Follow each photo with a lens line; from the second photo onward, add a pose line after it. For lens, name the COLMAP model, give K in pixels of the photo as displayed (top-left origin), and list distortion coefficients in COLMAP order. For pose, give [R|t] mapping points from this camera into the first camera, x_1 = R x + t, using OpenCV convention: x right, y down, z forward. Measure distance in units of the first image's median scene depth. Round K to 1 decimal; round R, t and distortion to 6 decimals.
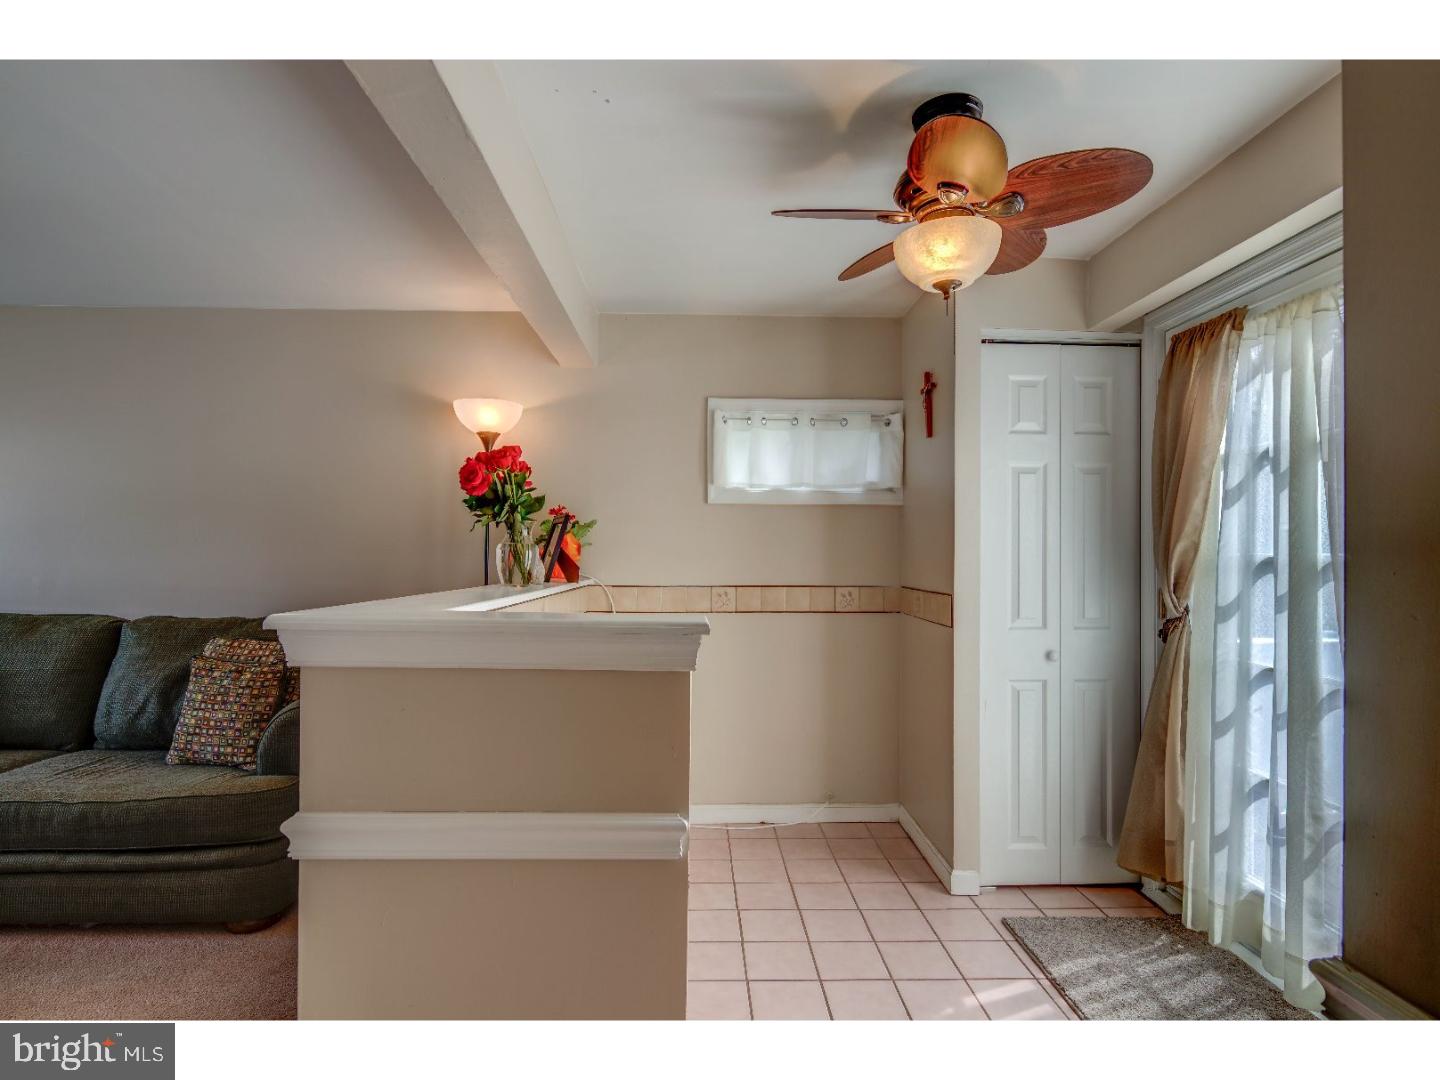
lens RADIAL K [[734.1, 0, 722.8], [0, 734.1, 545.8], [0, 0, 1]] dist [0.015708, -0.012058]
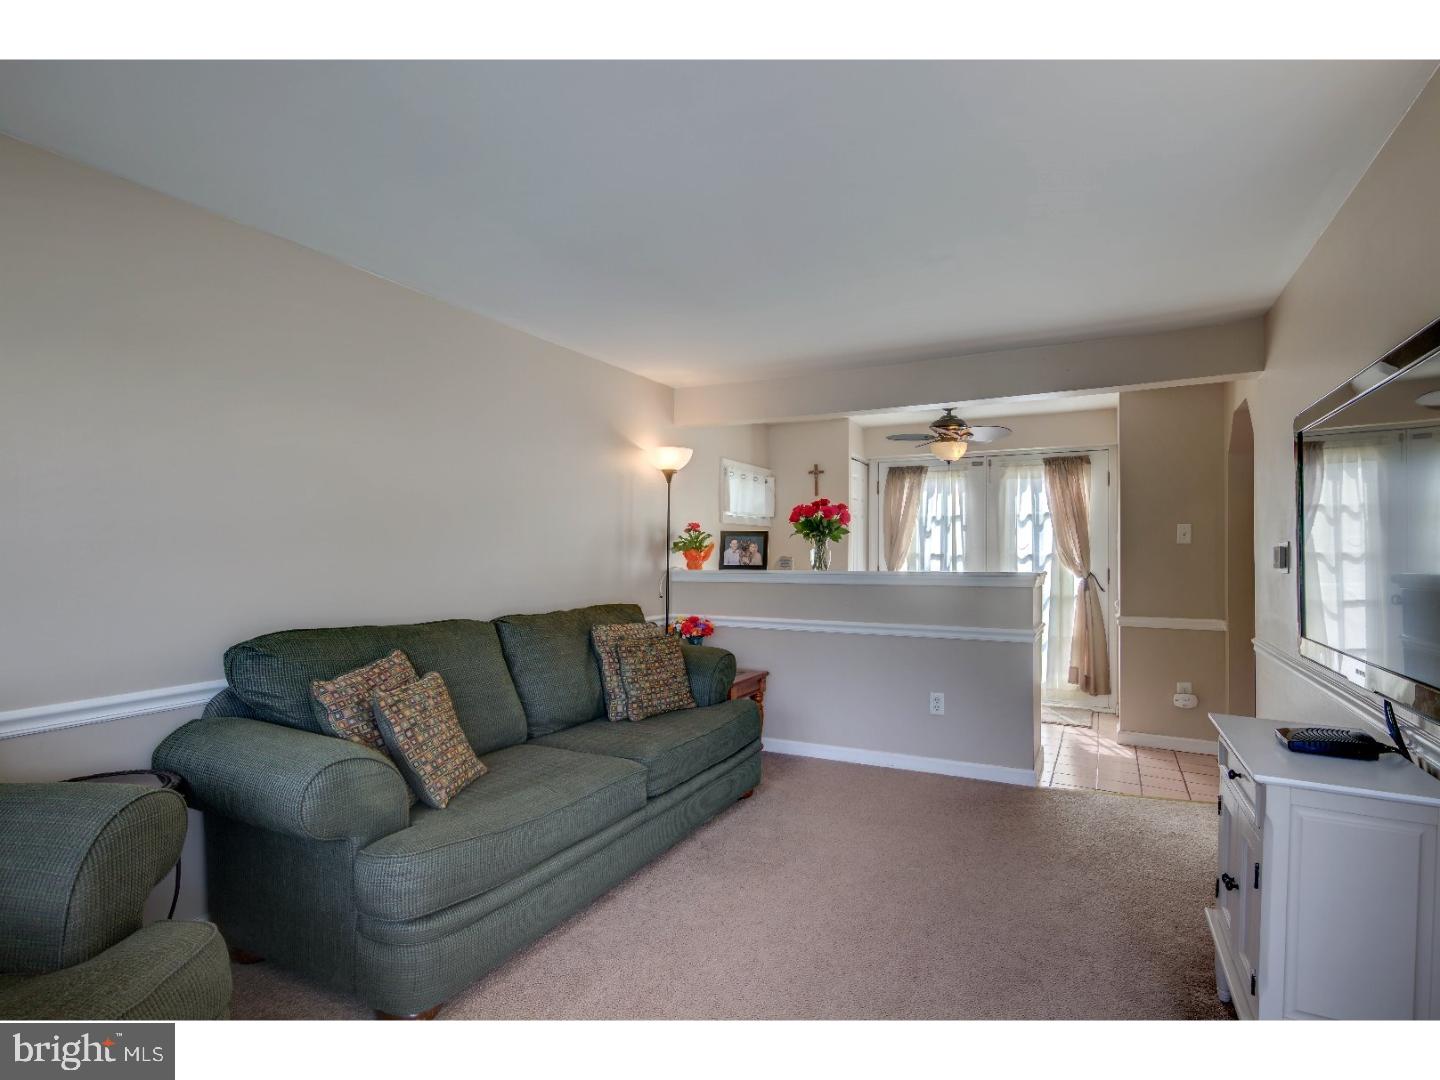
lens RADIAL K [[734.1, 0, 722.8], [0, 734.1, 545.8], [0, 0, 1]] dist [0.015708, -0.012058]
pose [[0.491250, 0.005541, 0.871001, -1.778817], [-0.005948, 0.999978, -0.003007, -0.003277], [-0.870998, -0.003704, 0.491272, 0.248763]]
